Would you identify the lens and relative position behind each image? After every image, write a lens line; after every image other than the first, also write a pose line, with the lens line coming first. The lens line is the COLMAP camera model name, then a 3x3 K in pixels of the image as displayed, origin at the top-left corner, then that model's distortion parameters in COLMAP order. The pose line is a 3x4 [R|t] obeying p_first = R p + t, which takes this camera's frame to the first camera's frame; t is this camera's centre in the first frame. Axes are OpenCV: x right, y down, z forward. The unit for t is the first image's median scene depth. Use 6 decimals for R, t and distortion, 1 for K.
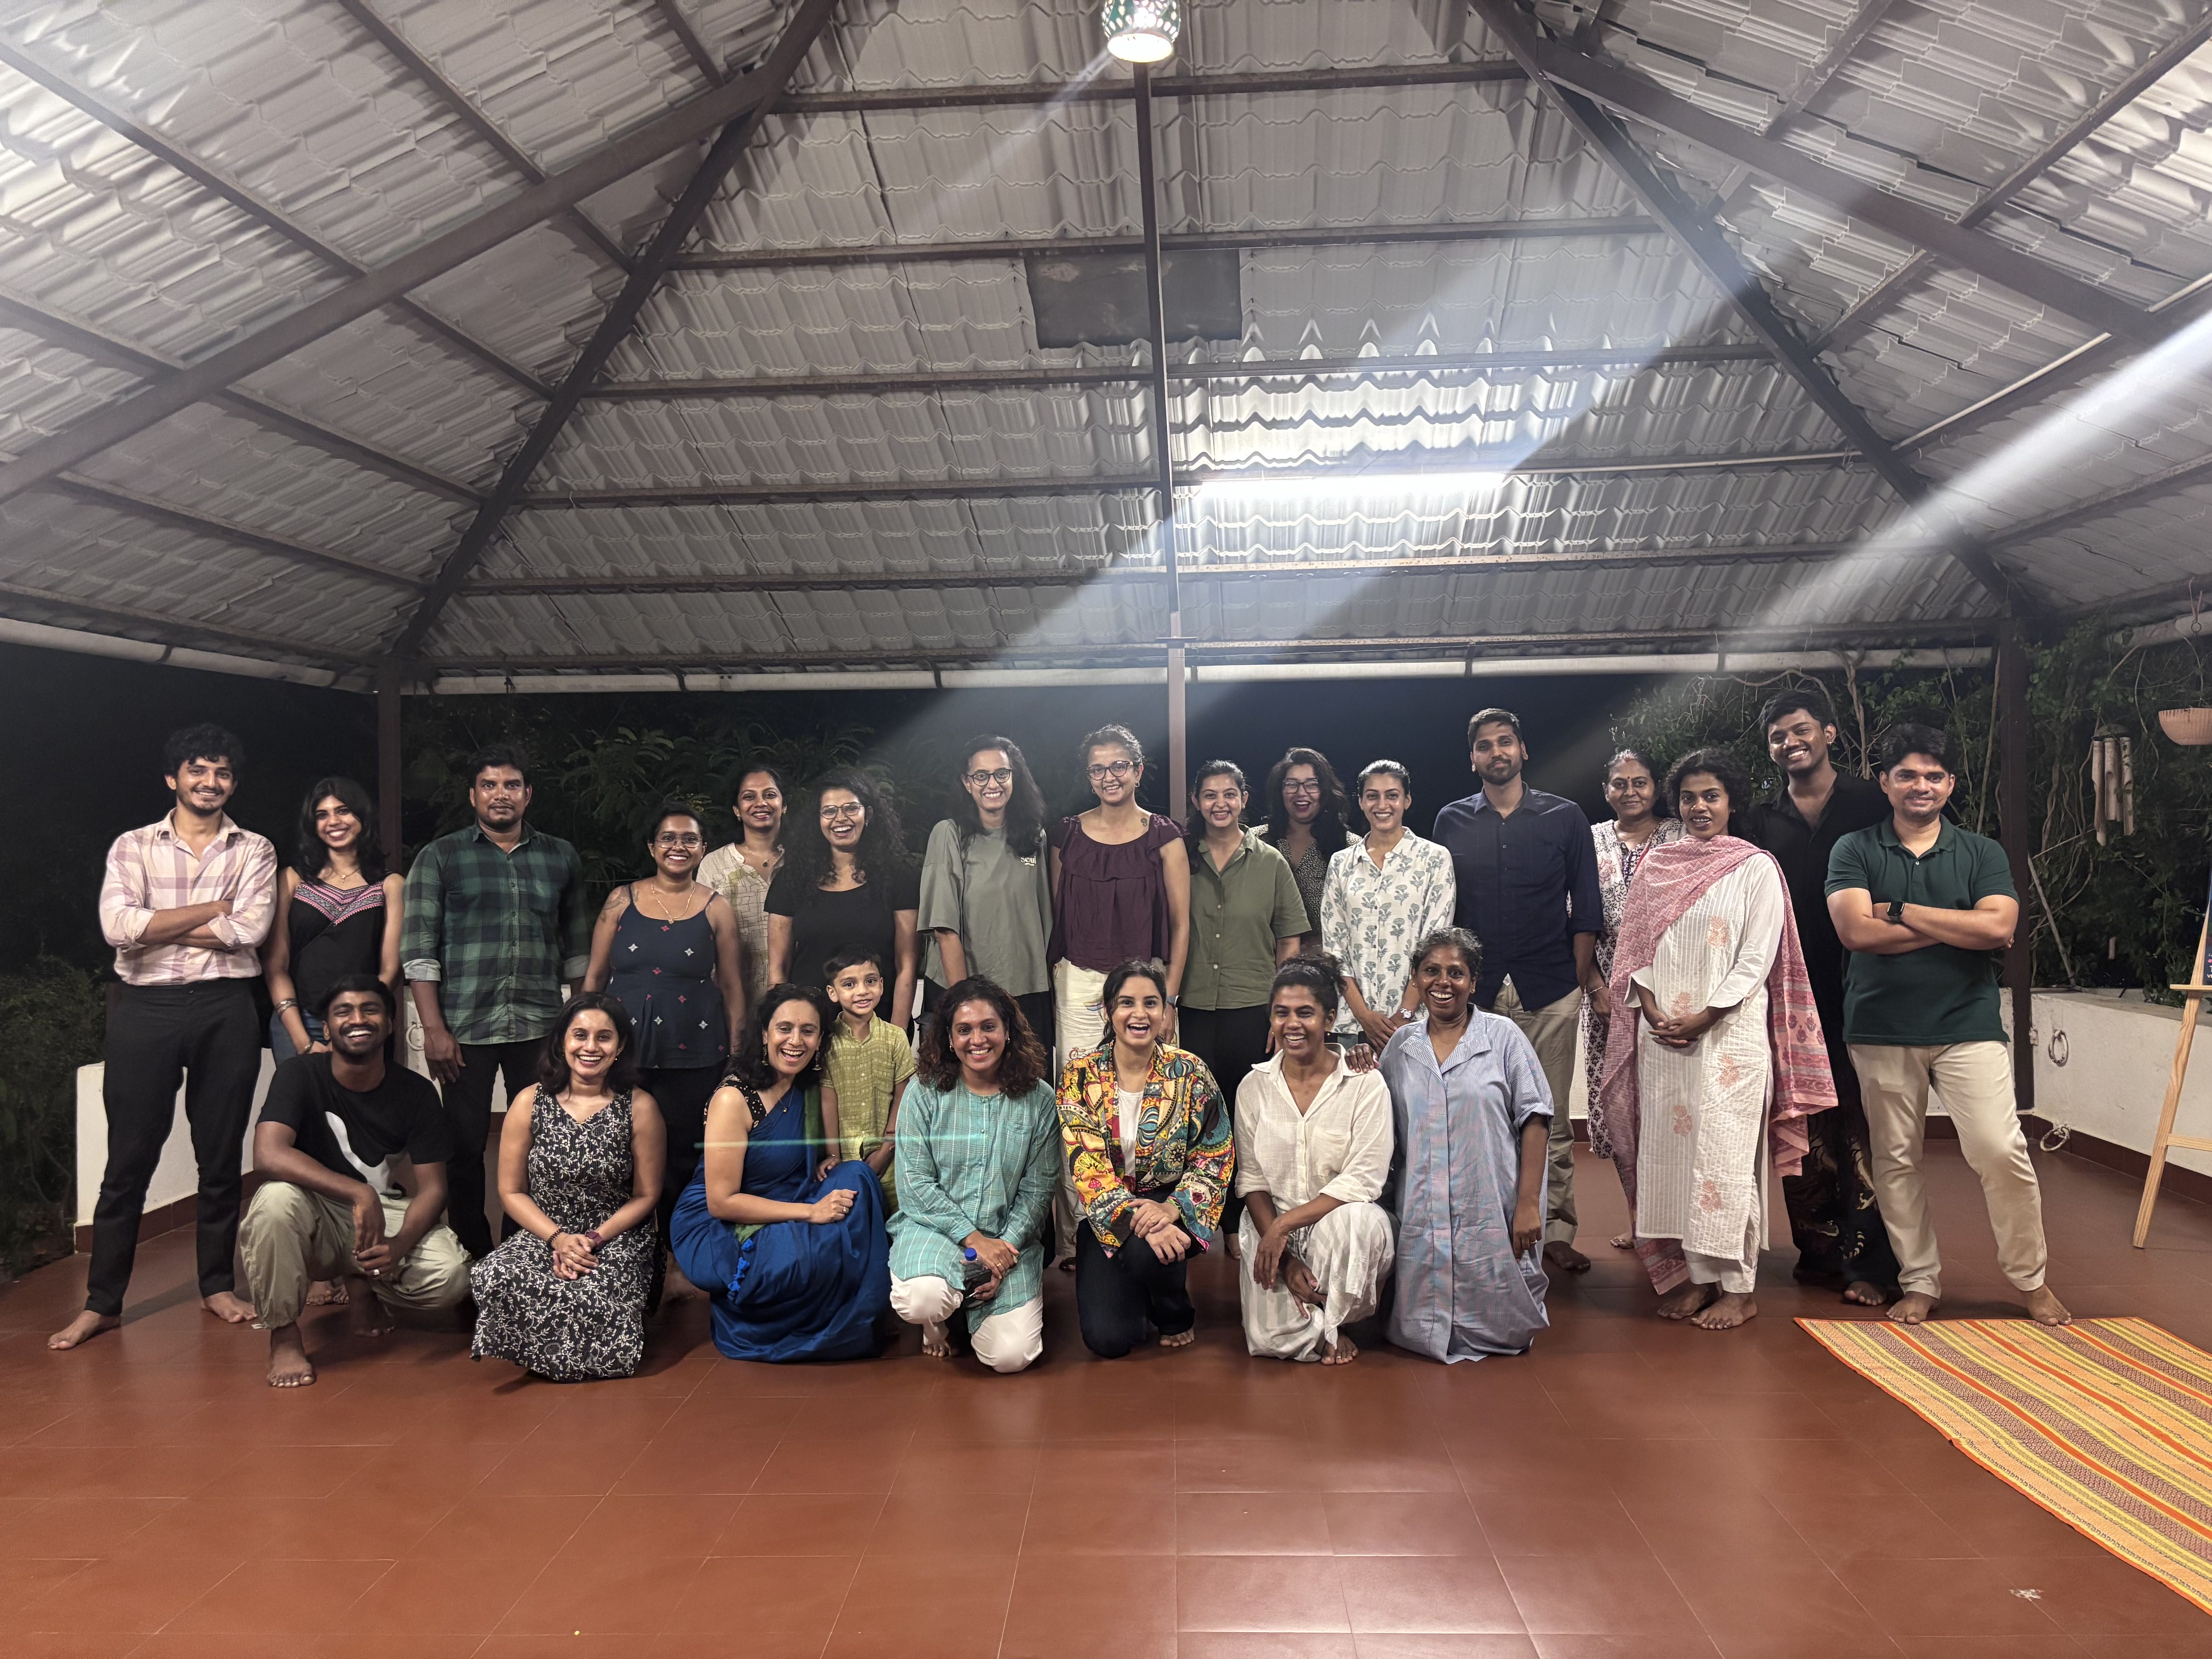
lens RADIAL K [[1654.6, 0, 1090.1], [0, 1654.6, 786.4], [0, 0, 1]] dist [0.047200, -0.066944]
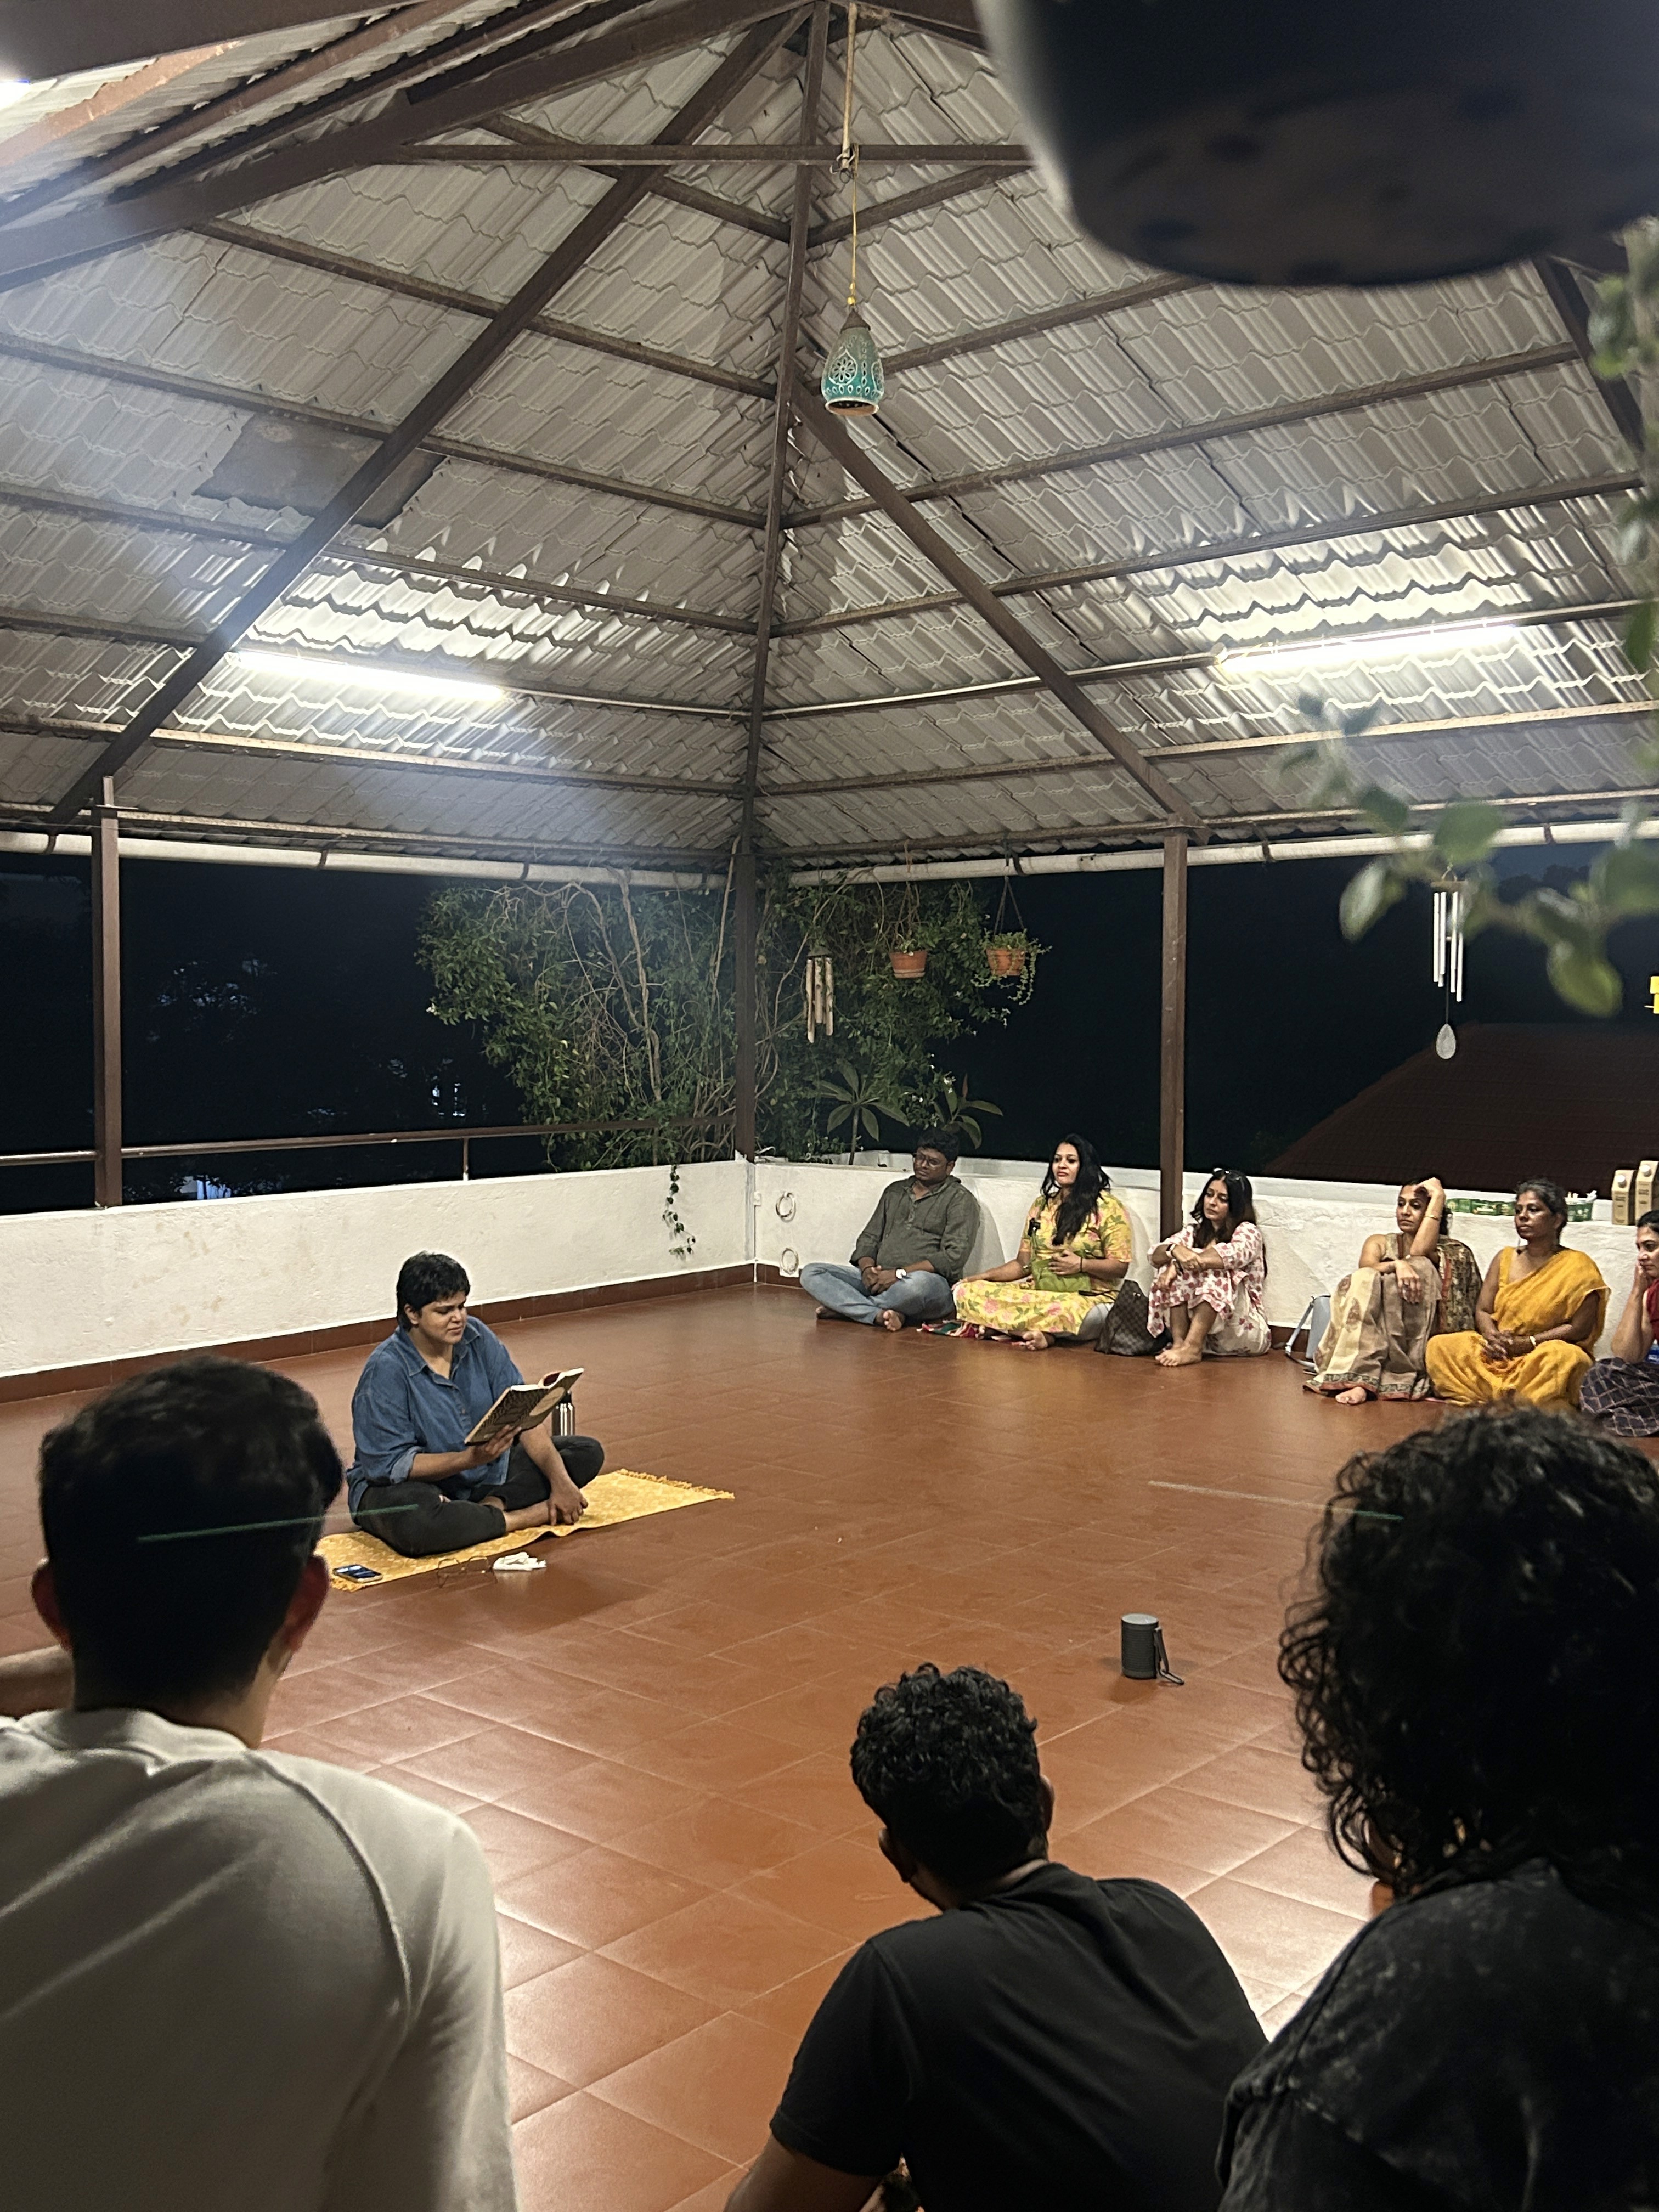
lens RADIAL K [[2134.3, 0, 790.0], [0, 2134.3, 1096.2], [0, 0, 1]] dist [0.228490, -0.789858]
pose [[0.631682, -0.023591, 0.774869, -0.704198], [-0.026347, 0.998306, 0.051872, -0.008191], [-0.774780, -0.053182, 0.629990, -0.007182]]
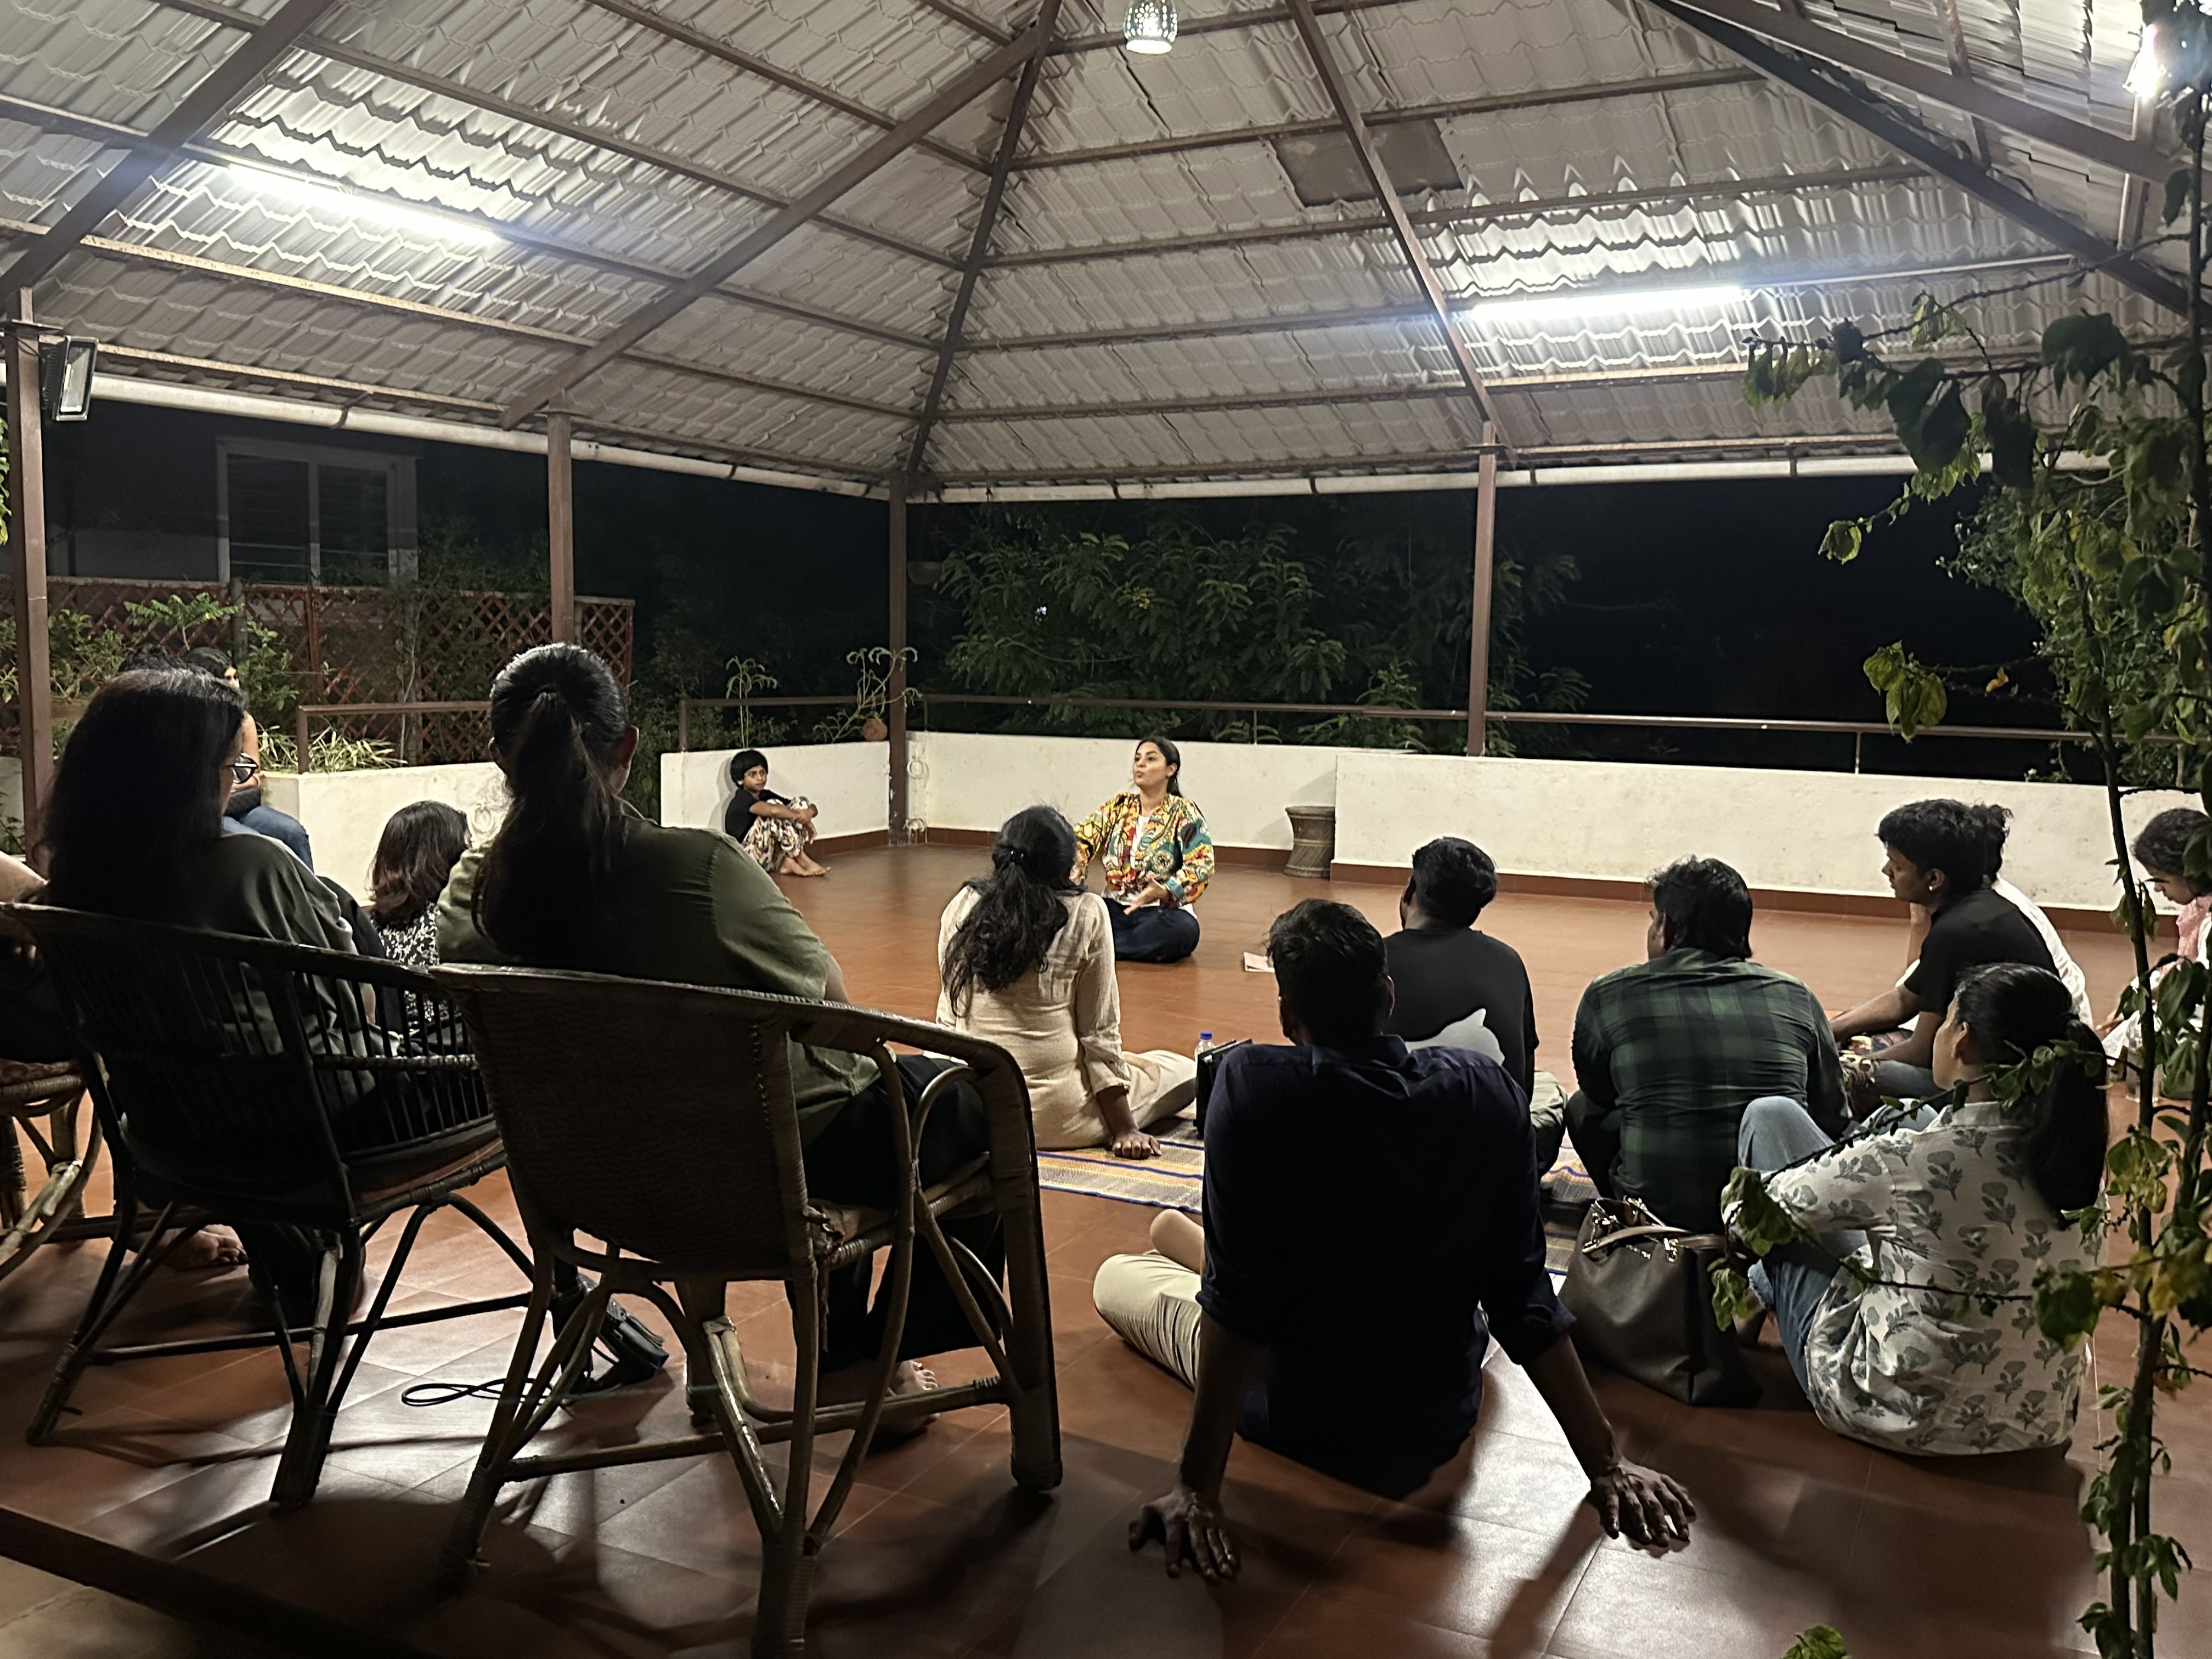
lens RADIAL K [[1857.1, 0, 1106.0], [0, 1857.1, 829.5], [0, 0, 1]] dist [0.162599, -0.366927]
pose [[0.913532, 0.065747, -0.401418, 0.398691], [-0.018415, 0.992524, 0.120655, 0.022897], [0.406350, -0.102830, 0.907913, -0.338945]]
